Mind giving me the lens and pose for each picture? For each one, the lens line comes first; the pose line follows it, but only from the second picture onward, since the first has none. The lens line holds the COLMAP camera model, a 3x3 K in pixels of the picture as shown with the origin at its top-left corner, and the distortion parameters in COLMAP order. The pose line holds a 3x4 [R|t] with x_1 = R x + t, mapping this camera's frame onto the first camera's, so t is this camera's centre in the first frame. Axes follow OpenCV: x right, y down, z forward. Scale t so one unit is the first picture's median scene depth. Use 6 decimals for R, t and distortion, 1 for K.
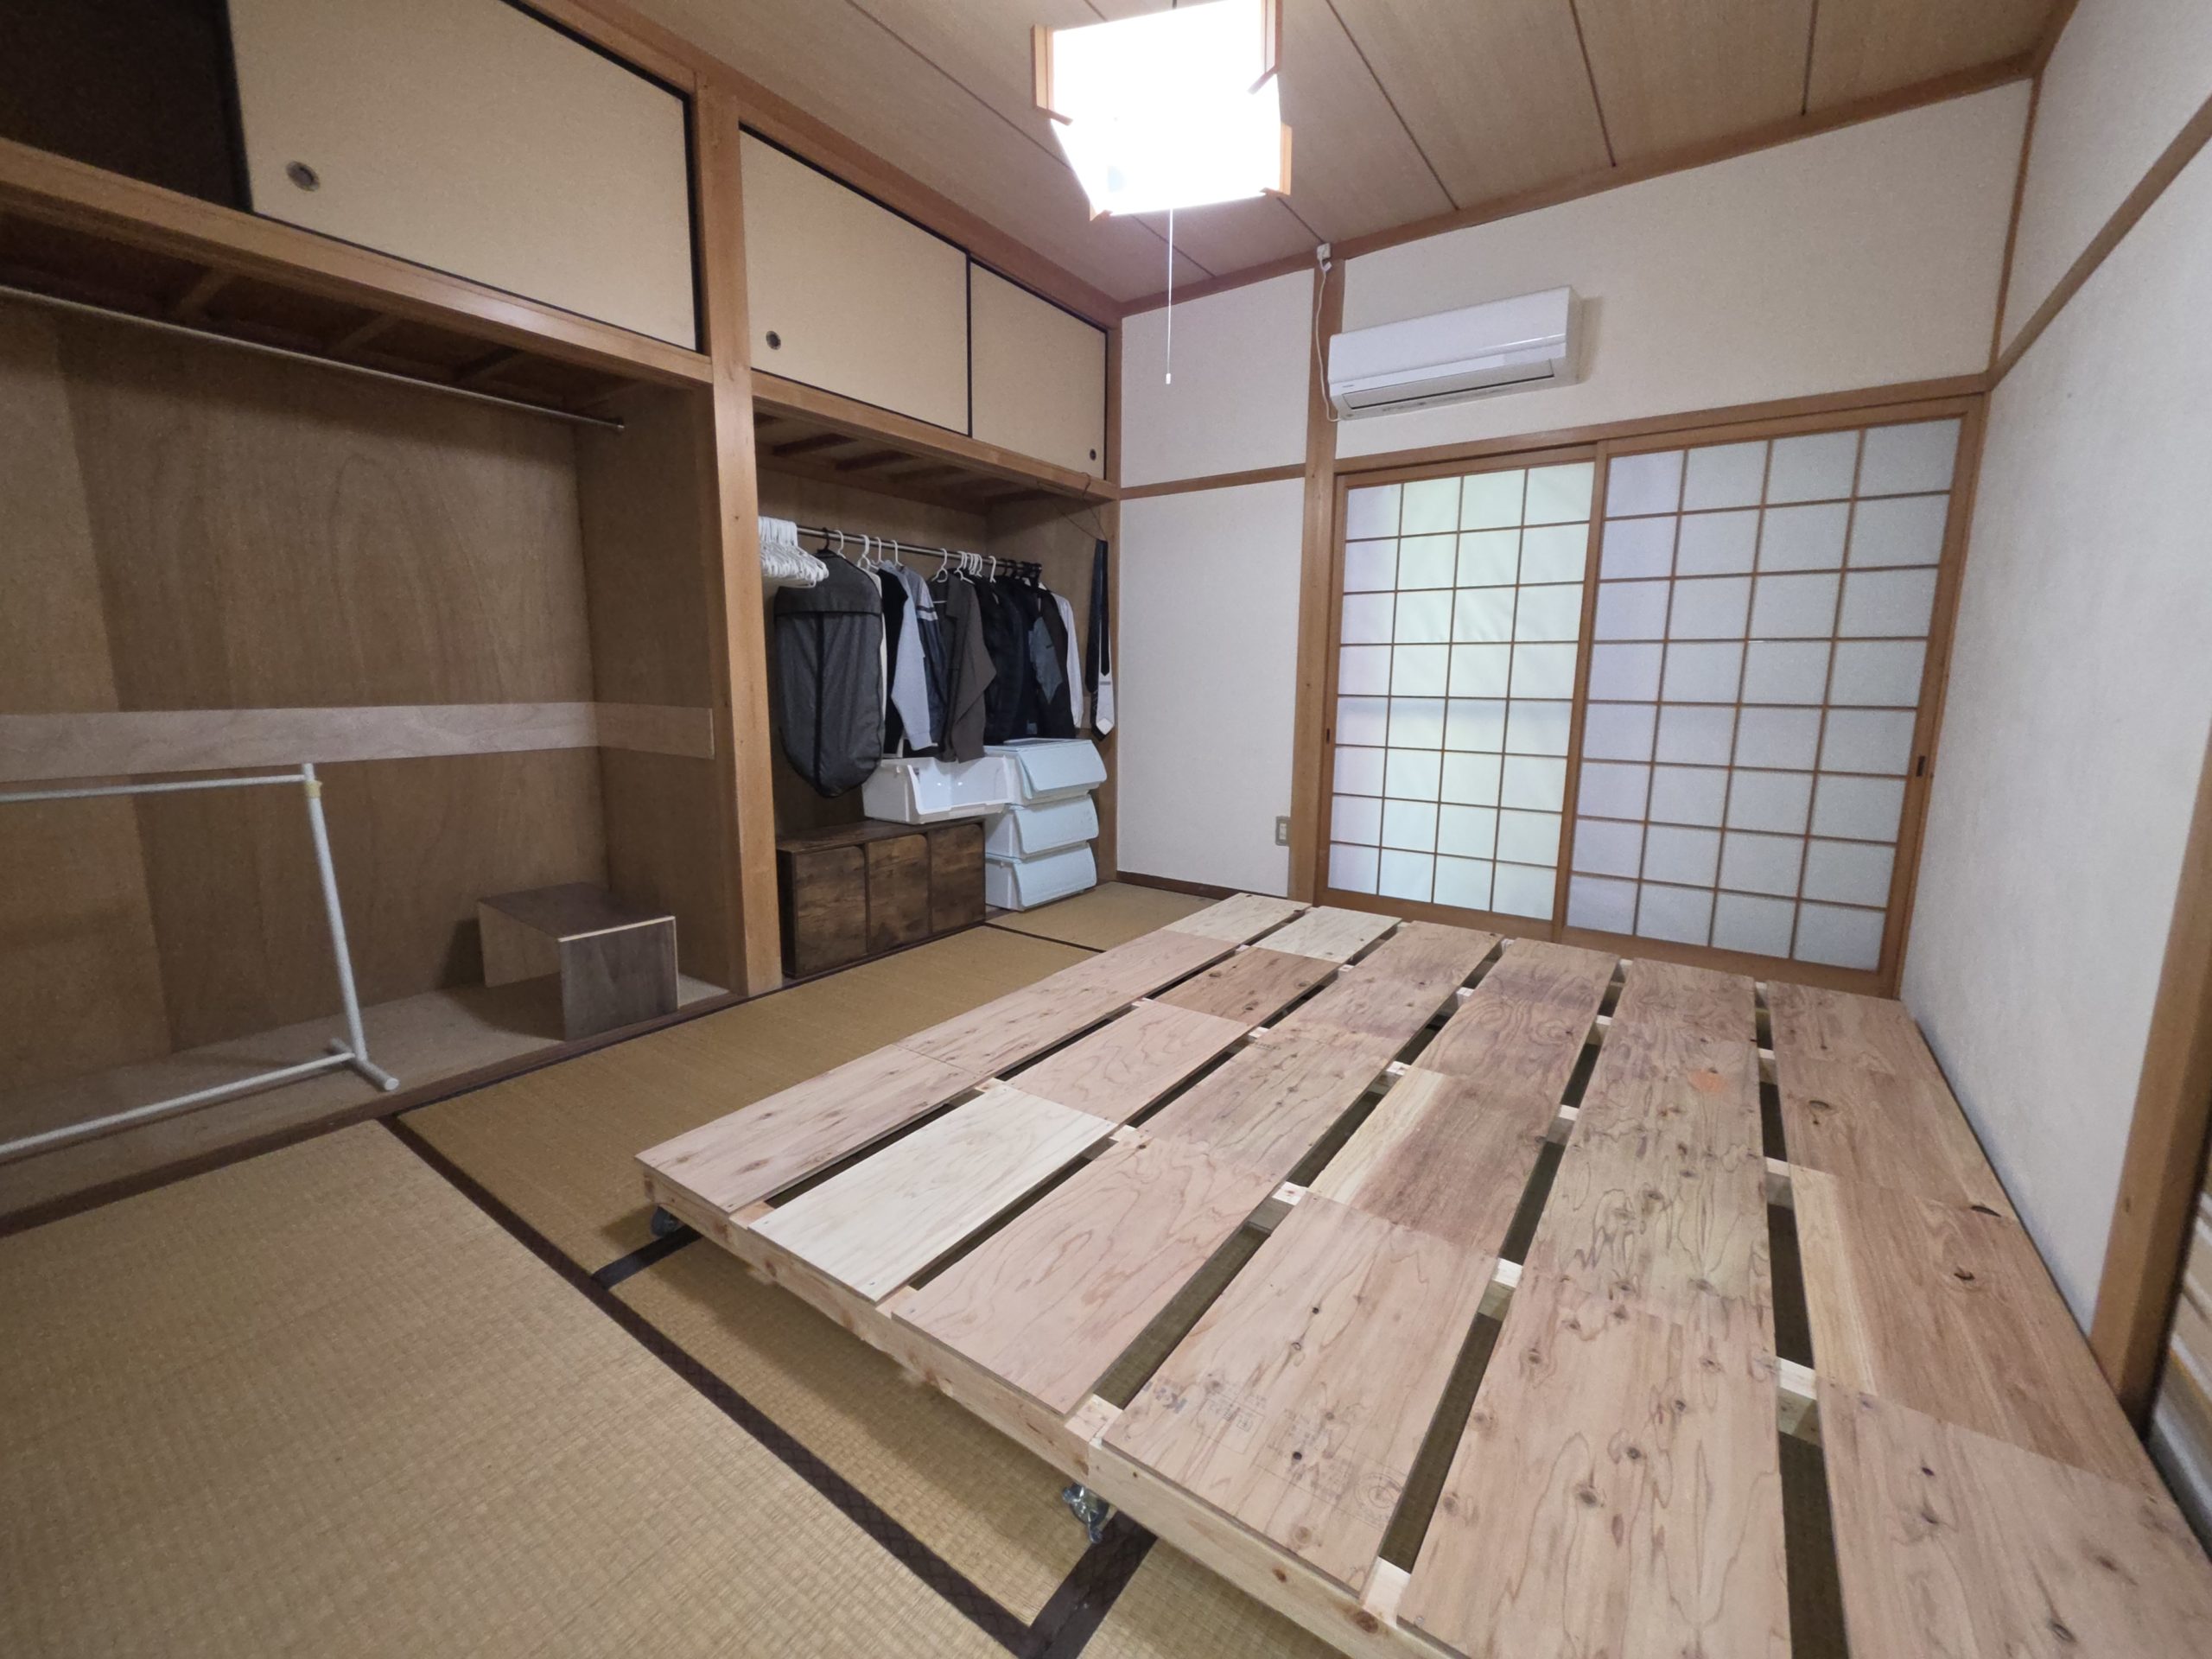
lens RADIAL K [[892.9, 0, 1111.3], [0, 892.9, 821.3], [0, 0, 1]] dist [0.001940, -0.000164]
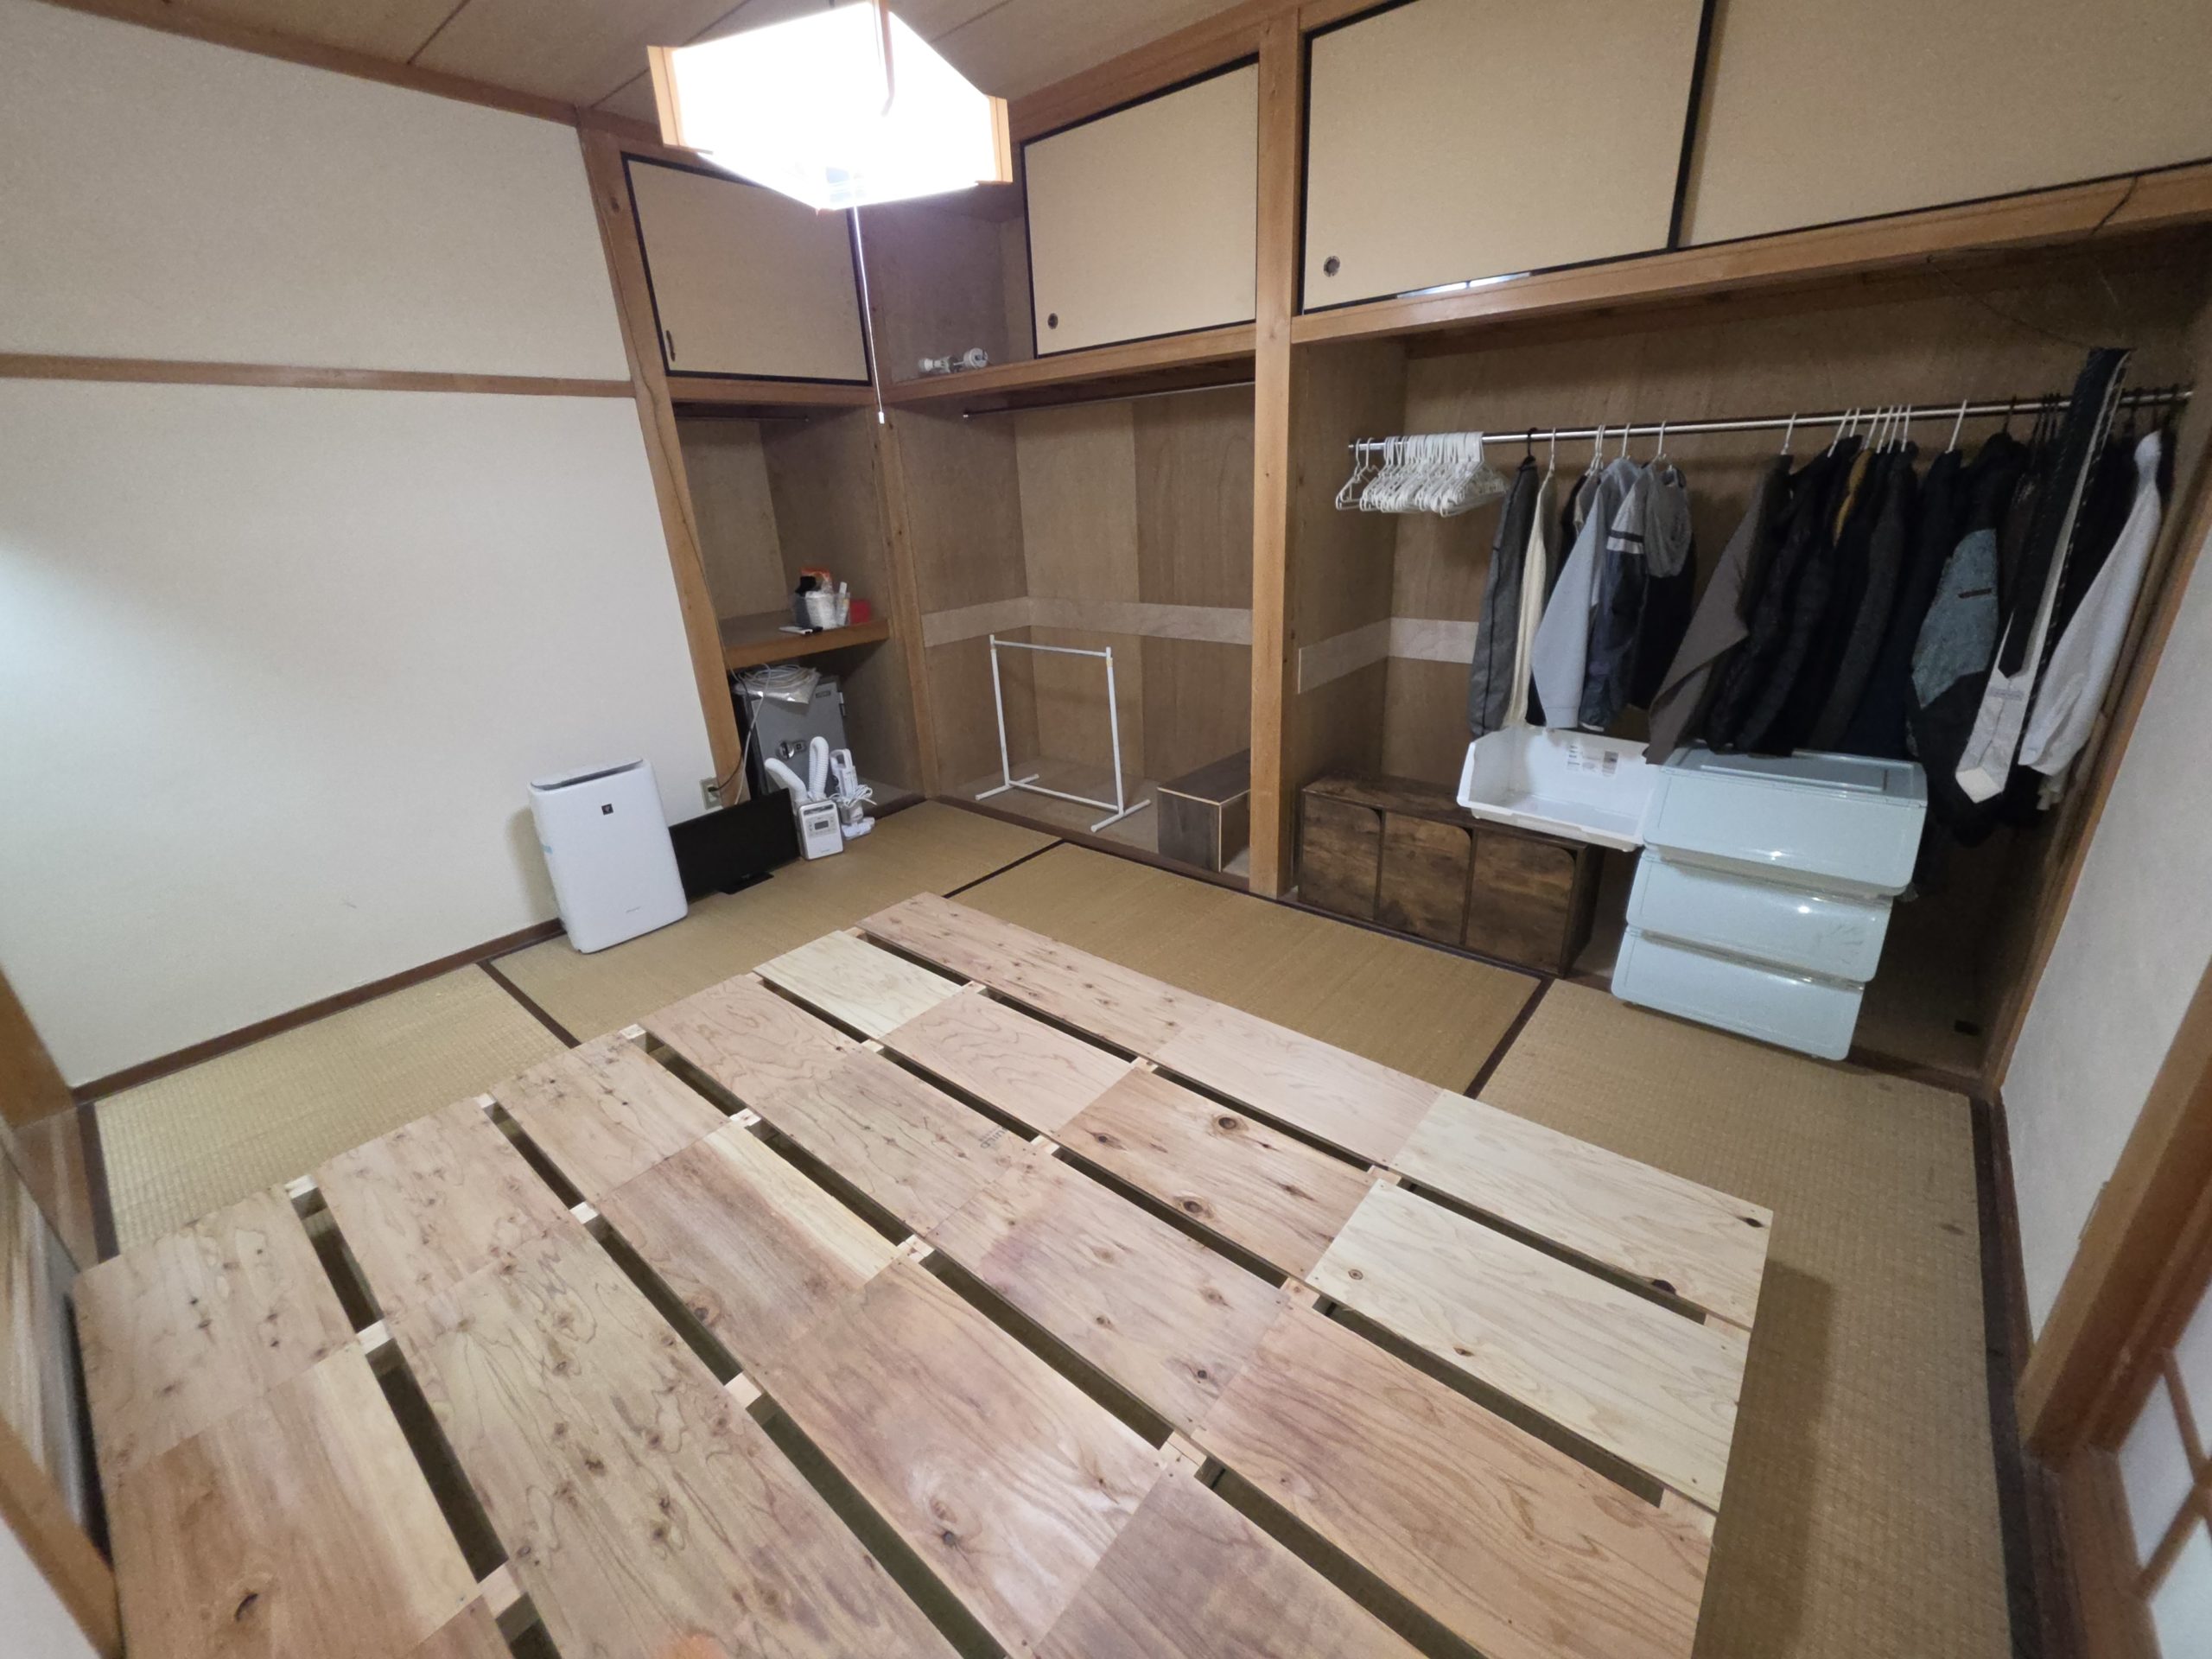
lens RADIAL K [[892.9, 0, 1111.3], [0, 892.9, 821.3], [0, 0, 1]] dist [0.001940, -0.000164]
pose [[-0.086762, 0.353822, -0.931280, 0.869745], [-0.117428, 0.924656, 0.362245, -0.378785], [0.989284, 0.140787, -0.038677, 1.076467]]
